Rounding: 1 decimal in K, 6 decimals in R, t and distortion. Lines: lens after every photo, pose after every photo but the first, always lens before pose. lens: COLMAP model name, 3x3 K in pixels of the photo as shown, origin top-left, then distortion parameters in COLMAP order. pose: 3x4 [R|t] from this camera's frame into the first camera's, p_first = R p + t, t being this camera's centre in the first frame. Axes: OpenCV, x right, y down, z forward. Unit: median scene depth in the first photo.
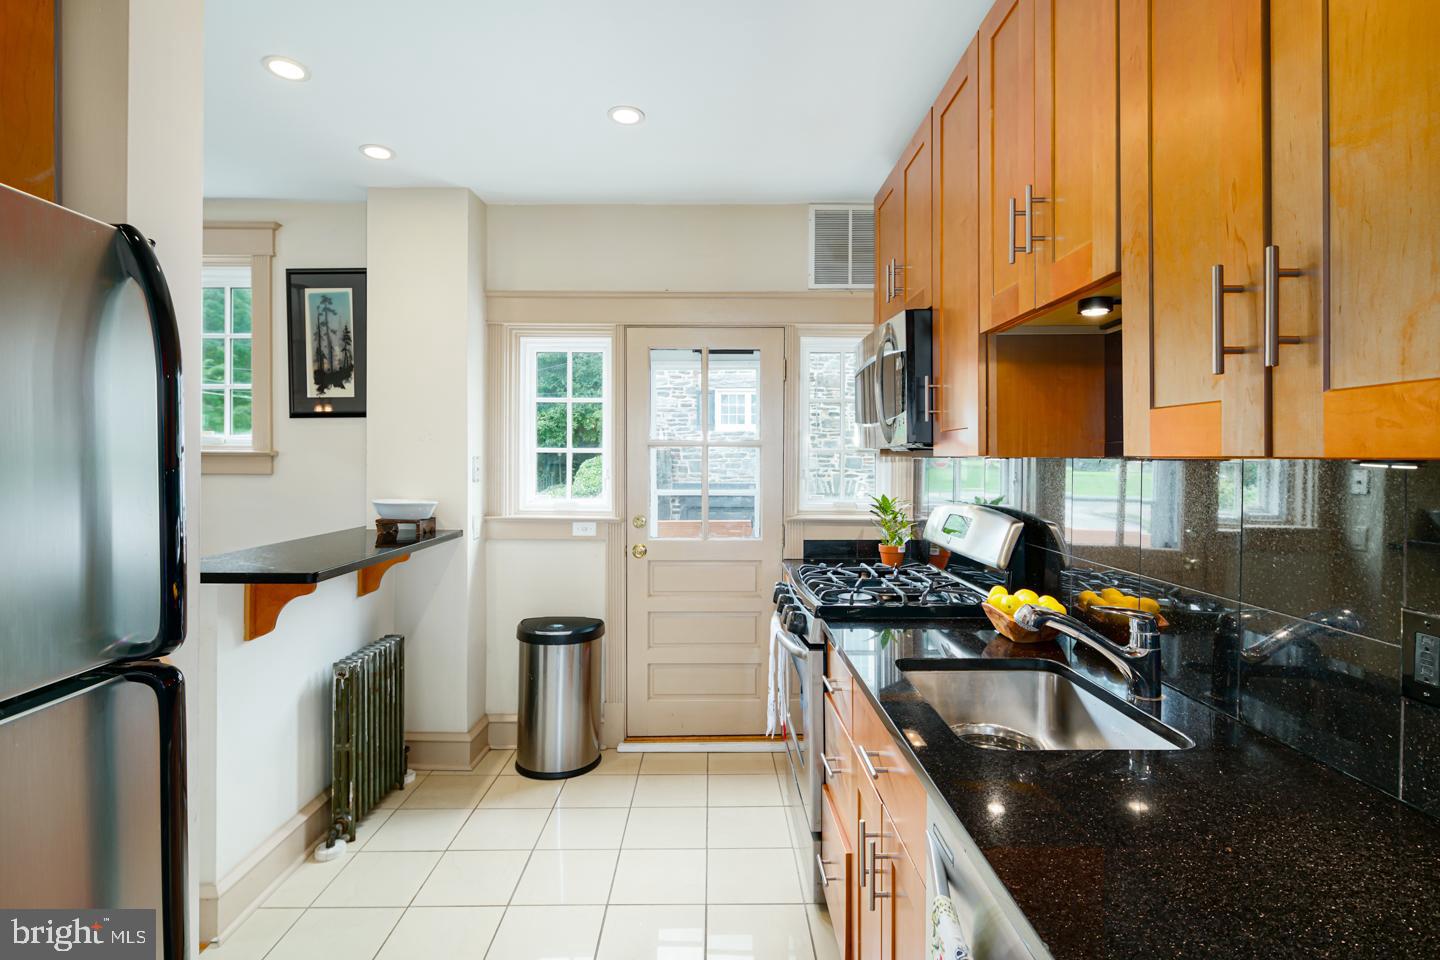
lens RADIAL K [[730.0, 0, 725.2], [0, 730.0, 473.3], [0, 0, 1]] dist [0.001925, -0.001158]
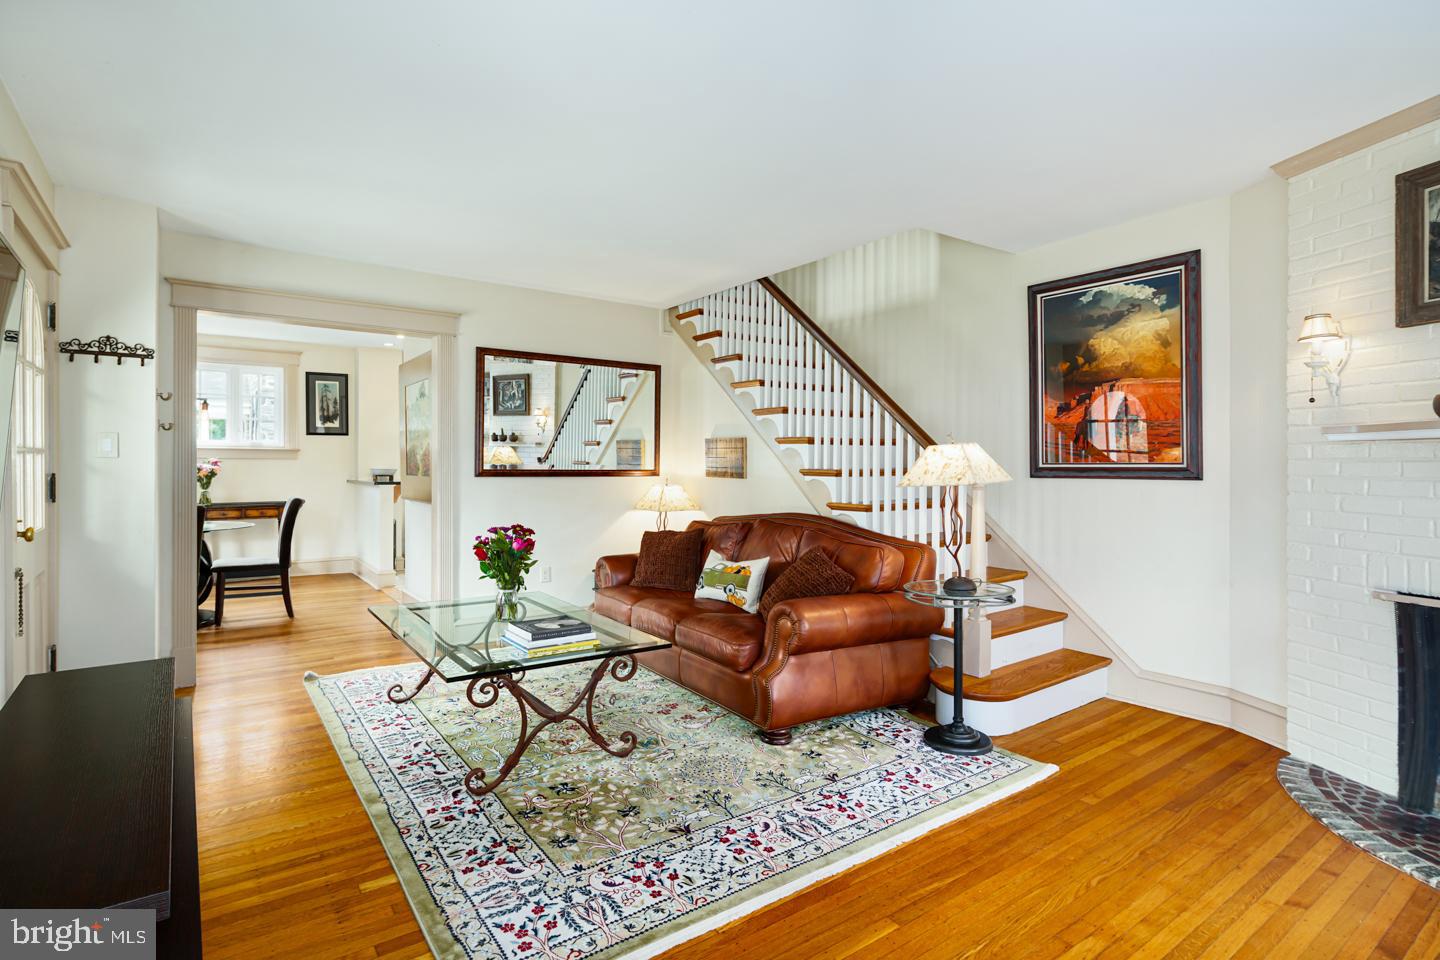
lens RADIAL K [[730.0, 0, 725.5], [0, 730.0, 467.1], [0, 0, 1]] dist [0.001925, -0.001158]
pose [[0.819024, -0.003516, 0.573749, -0.846322], [0.000085, 0.999982, 0.006006, 0.013732], [-0.573759, -0.004871, 0.819009, -1.705346]]
